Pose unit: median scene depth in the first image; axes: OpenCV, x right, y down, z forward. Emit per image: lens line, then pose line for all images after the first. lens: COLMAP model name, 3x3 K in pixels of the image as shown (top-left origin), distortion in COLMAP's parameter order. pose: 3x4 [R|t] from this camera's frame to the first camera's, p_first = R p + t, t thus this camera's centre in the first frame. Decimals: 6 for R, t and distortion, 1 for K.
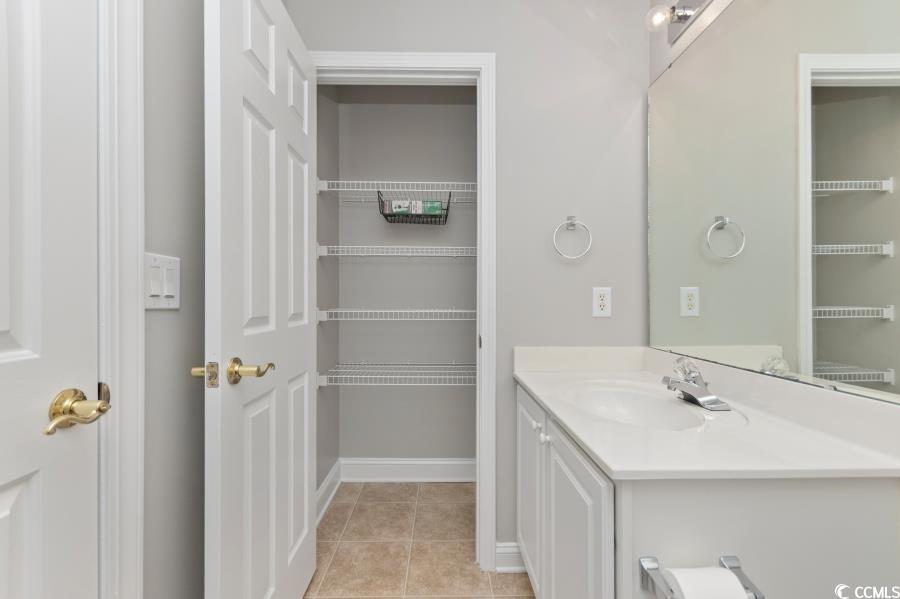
lens RADIAL K [[397.4, 0, 450.0], [0, 397.4, 299.5], [0, 0, 1]] dist [0.003137, 0.000476]
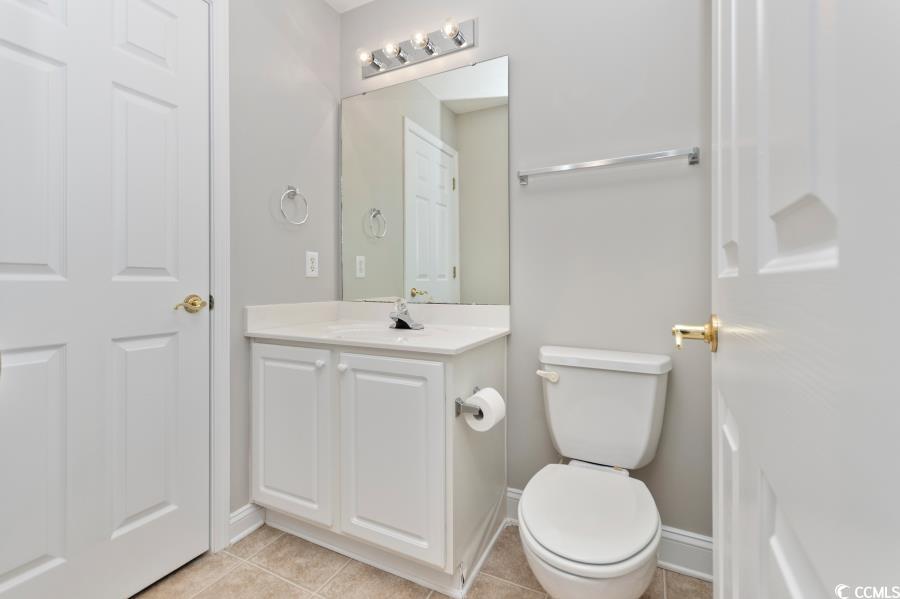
lens RADIAL K [[391.0, 0, 449.5], [0, 391.0, 281.2], [0, 0, 1]] dist [0.000643, 0.000070]
pose [[0.461118, 0.003454, 0.887332, -0.465552], [0.000502, 0.999991, -0.004154, 0.061968], [-0.887339, 0.002361, 0.461112, 0.107729]]
